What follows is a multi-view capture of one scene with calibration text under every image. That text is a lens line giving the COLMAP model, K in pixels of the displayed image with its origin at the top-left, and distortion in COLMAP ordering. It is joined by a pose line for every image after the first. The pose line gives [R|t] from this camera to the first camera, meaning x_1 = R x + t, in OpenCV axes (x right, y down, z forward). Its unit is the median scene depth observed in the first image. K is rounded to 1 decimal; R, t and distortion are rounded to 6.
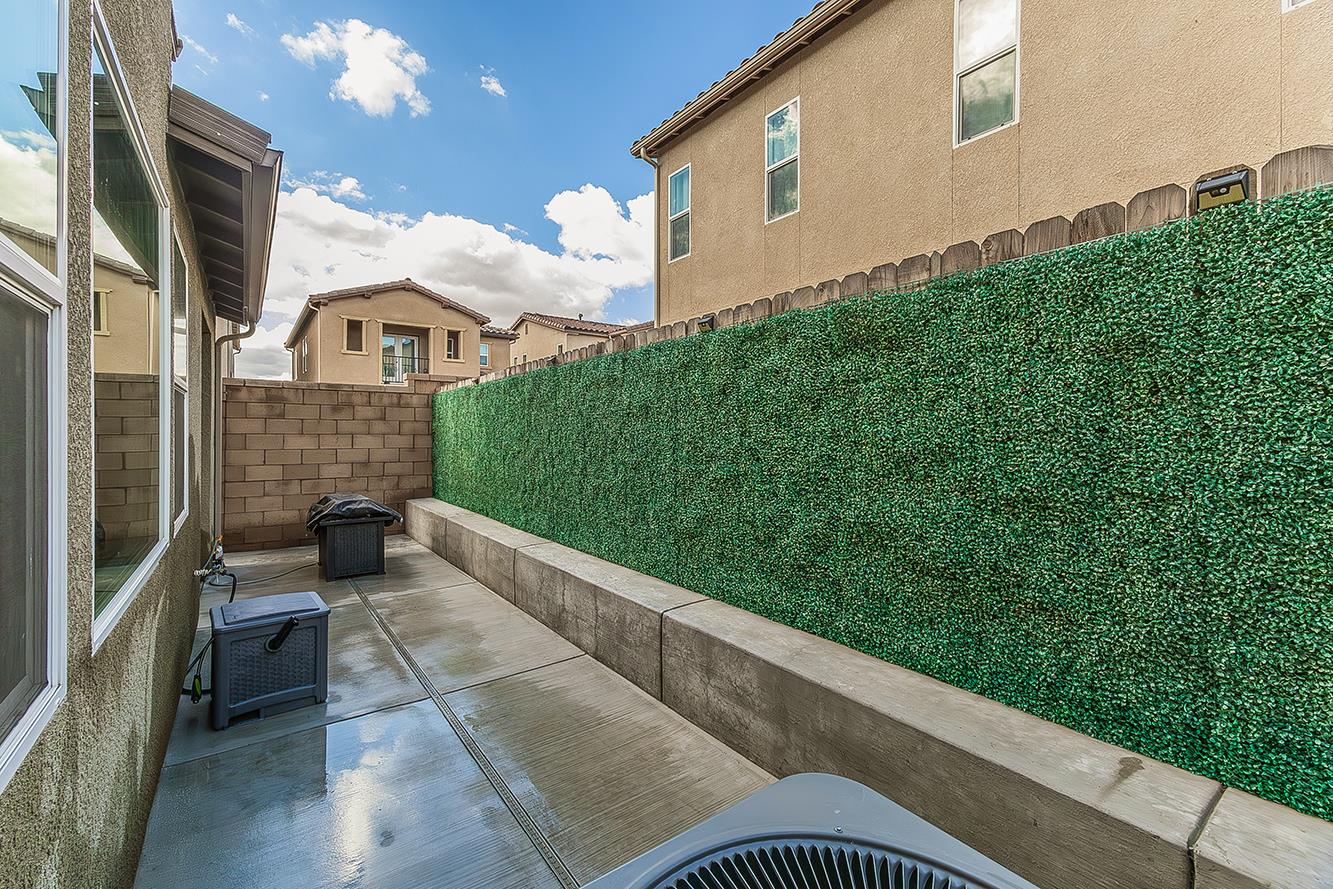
lens RADIAL K [[558.4, 0, 648.1], [0, 558.4, 433.8], [0, 0, 1]] dist [-0.002372, 0.000160]
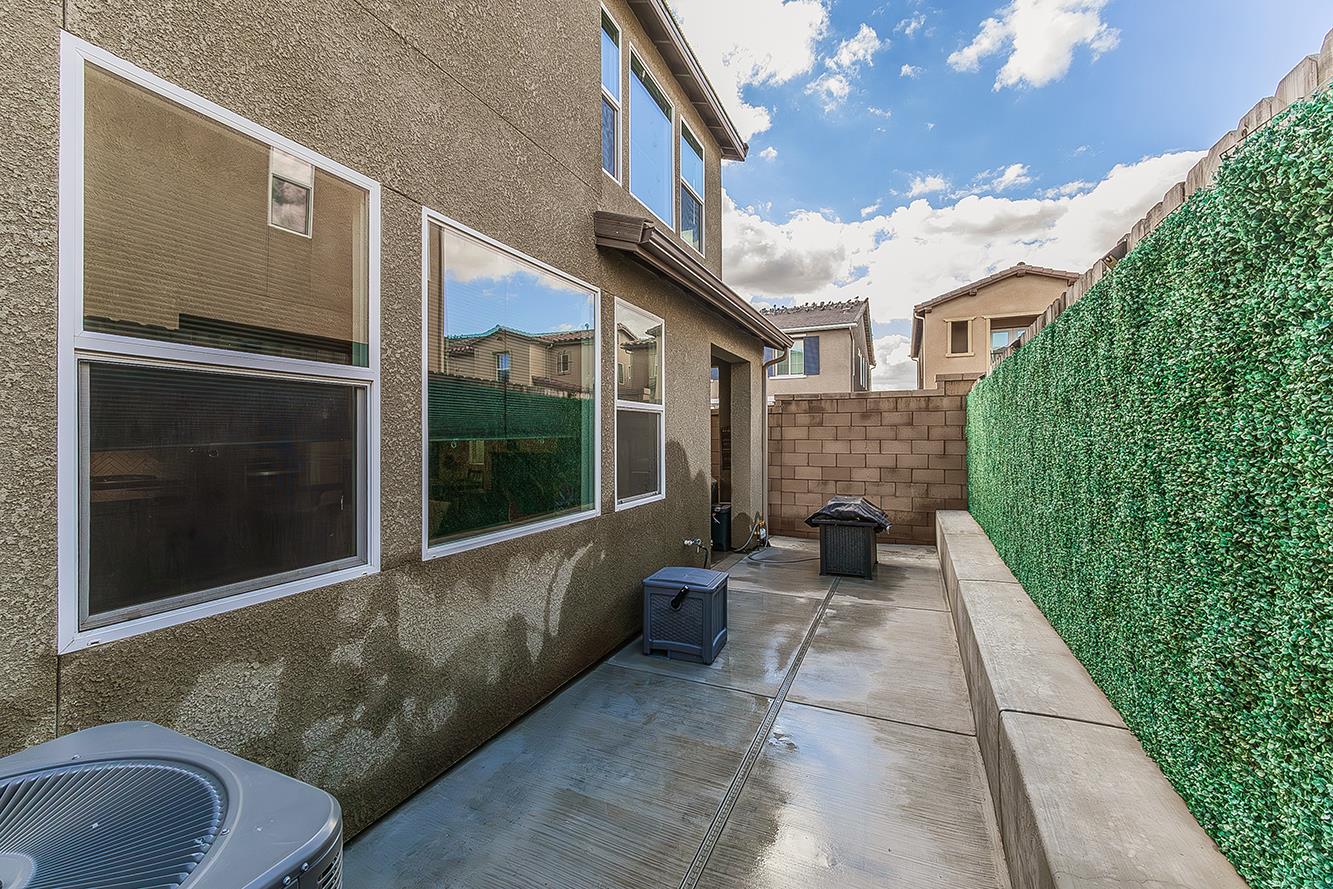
lens RADIAL K [[558.4, 0, 635.7], [0, 558.4, 436.4], [0, 0, 1]] dist [-0.002372, 0.000160]
pose [[0.462843, -0.006242, -0.886419, 0.174382], [0.003413, 0.999980, -0.005259, -0.001861], [0.886434, -0.000591, 0.462855, 0.128547]]
